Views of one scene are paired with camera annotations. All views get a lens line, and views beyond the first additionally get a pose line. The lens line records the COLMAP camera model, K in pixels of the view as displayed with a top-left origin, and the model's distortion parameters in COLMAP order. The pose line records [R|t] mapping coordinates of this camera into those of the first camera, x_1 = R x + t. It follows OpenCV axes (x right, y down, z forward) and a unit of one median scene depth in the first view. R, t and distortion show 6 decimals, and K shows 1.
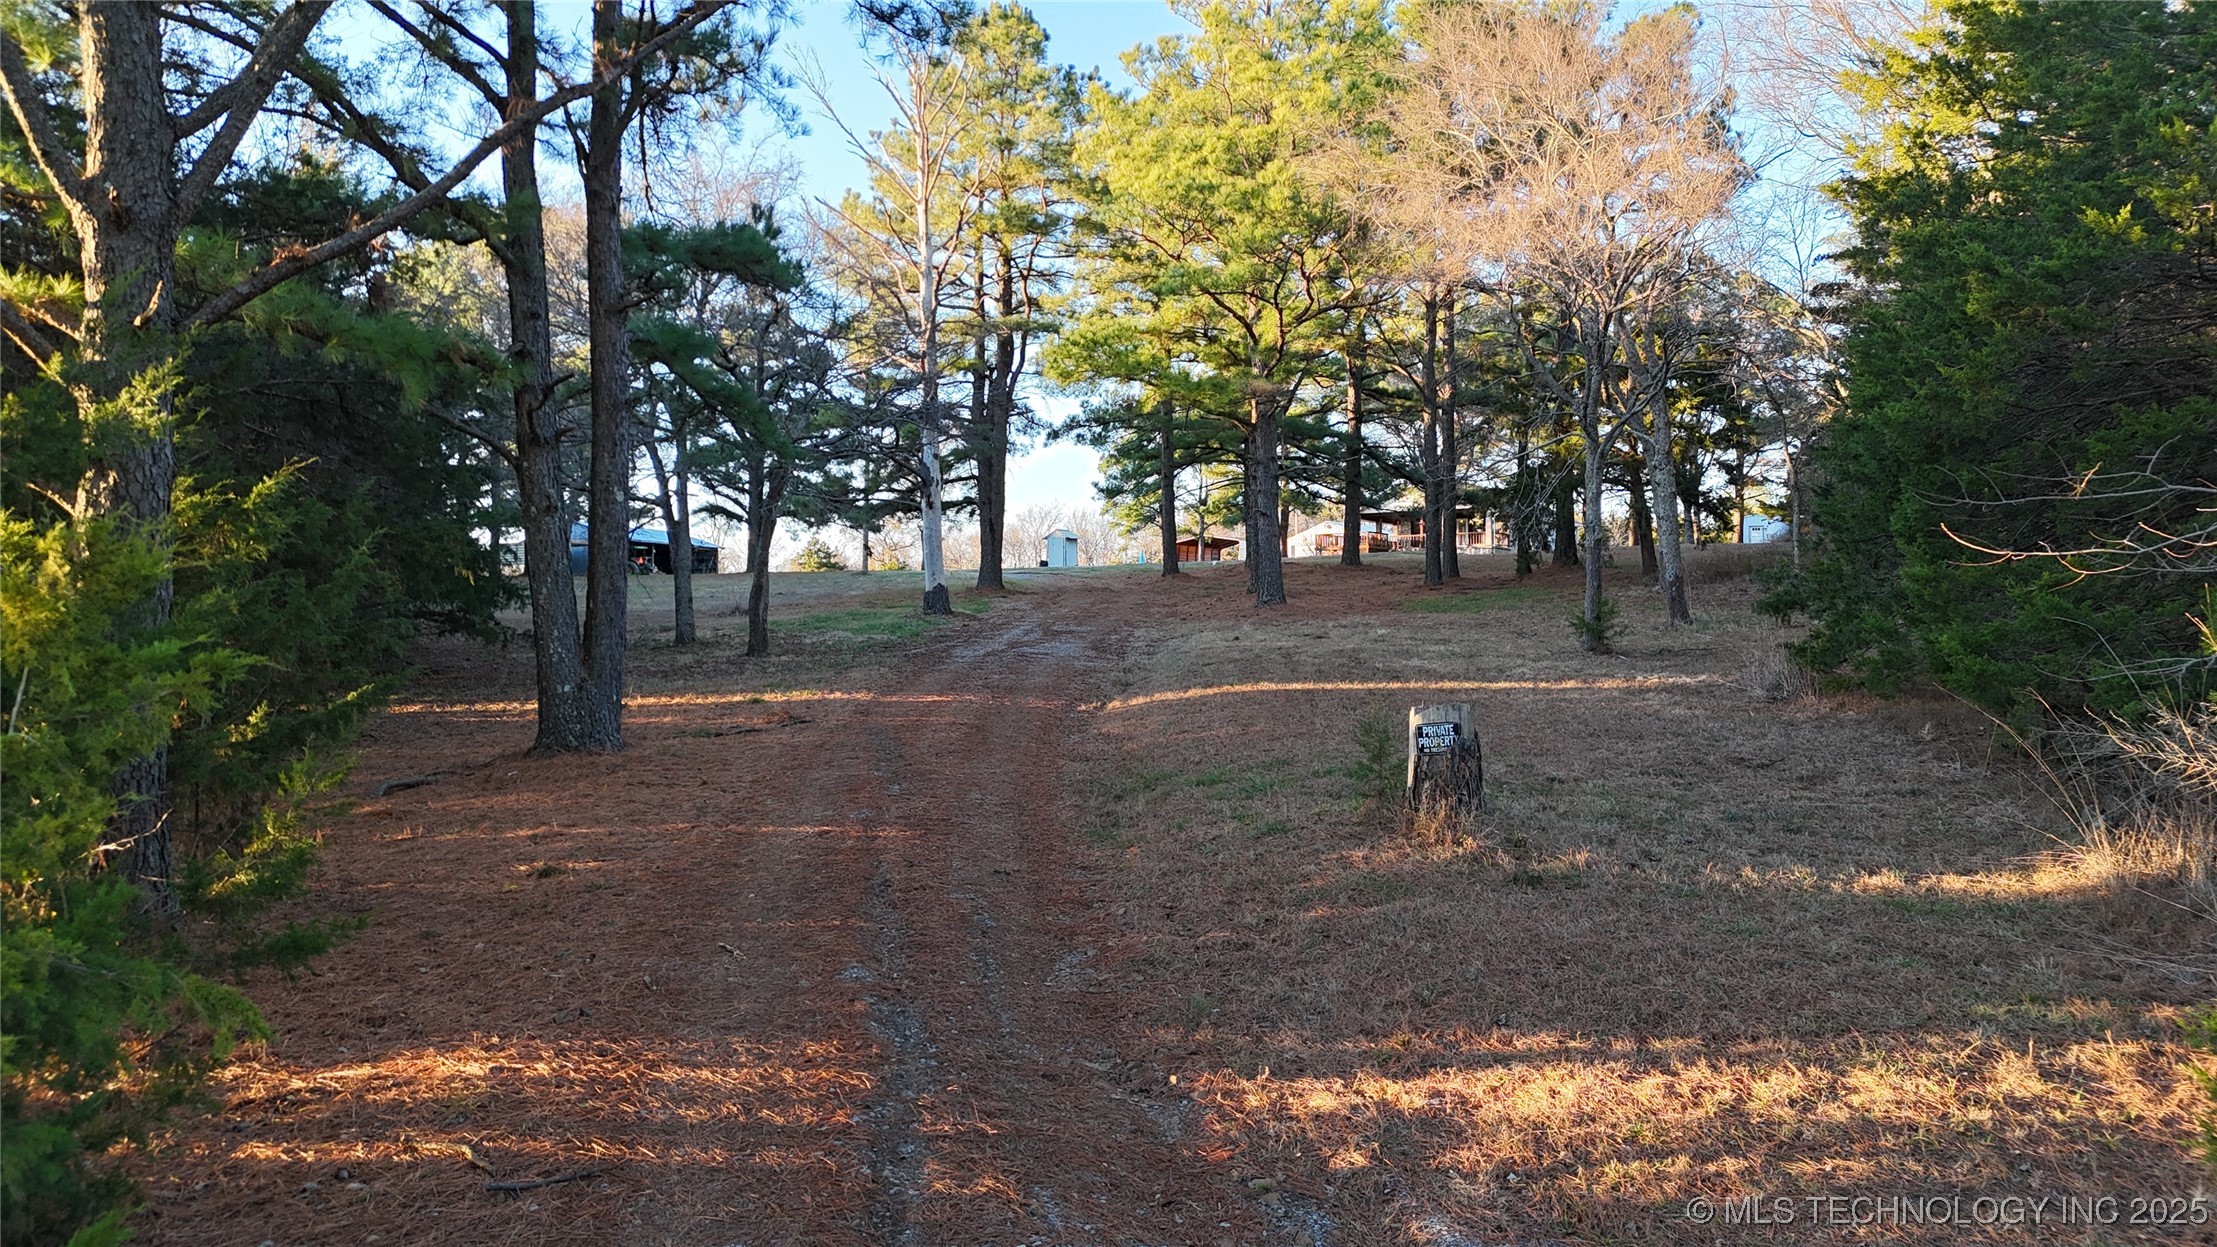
lens RADIAL K [[1567.3, 0, 1106.3], [0, 1567.3, 617.4], [0, 0, 1]] dist [-0.002098, -0.000649]
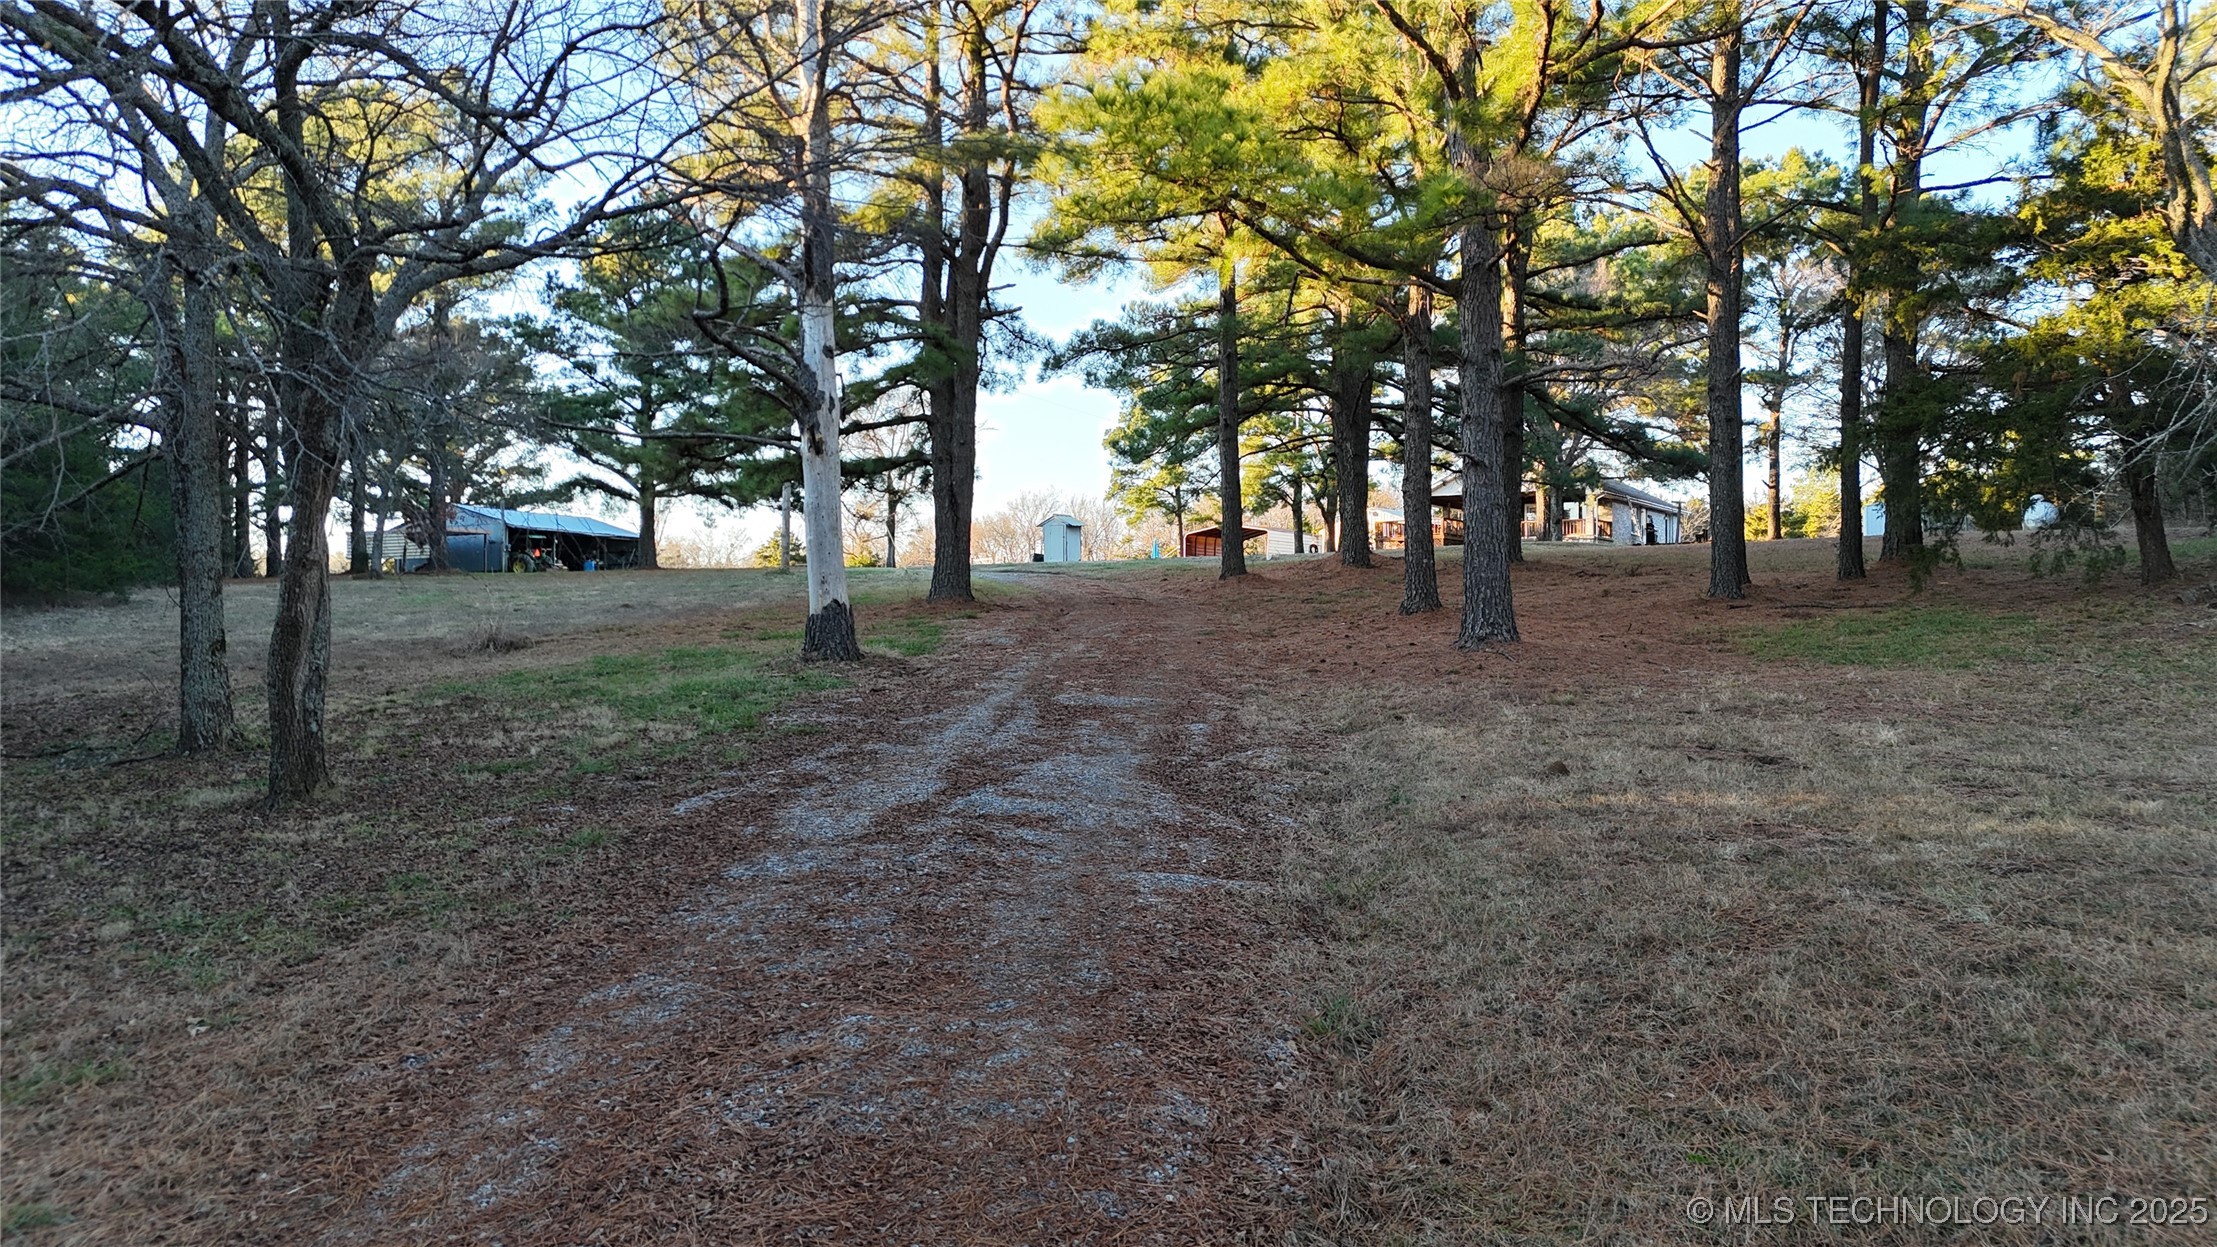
lens RADIAL K [[1567.3, 0, 1111.3], [0, 1567.3, 625.8], [0, 0, 1]] dist [-0.002098, -0.000649]
pose [[0.999971, 0.001649, 0.007380, -0.015338], [-0.001722, 0.999950, 0.009838, -0.014192], [-0.007364, -0.009851, 0.999924, 0.374732]]
